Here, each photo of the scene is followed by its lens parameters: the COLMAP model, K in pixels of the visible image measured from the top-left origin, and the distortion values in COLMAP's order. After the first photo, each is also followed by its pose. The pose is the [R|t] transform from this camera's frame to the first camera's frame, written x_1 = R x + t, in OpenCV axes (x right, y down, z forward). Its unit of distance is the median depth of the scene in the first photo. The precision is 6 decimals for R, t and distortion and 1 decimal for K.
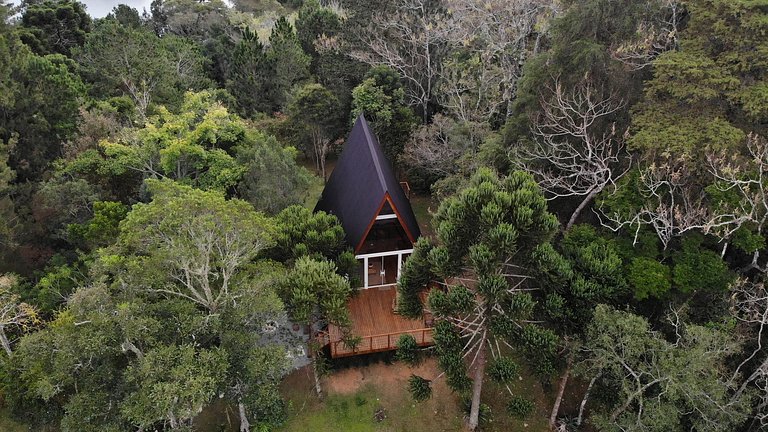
lens RADIAL K [[556.4, 0, 380.5], [0, 556.4, 209.2], [0, 0, 1]] dist [0.057052, -0.000055]
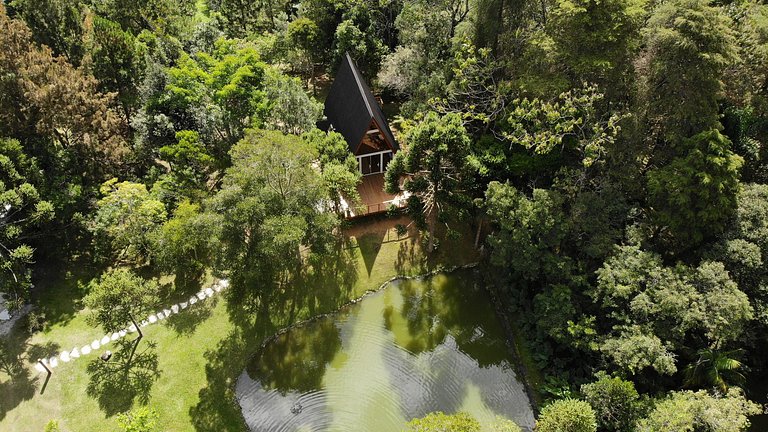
lens RADIAL K [[556.4, 0, 382.8], [0, 556.4, 216.9], [0, 0, 1]] dist [0.057052, -0.000055]
pose [[0.995206, -0.072704, 0.065411, -0.086894], [0.054215, 0.966799, 0.249722, -0.155741], [-0.081395, -0.244979, 0.966106, -0.629135]]
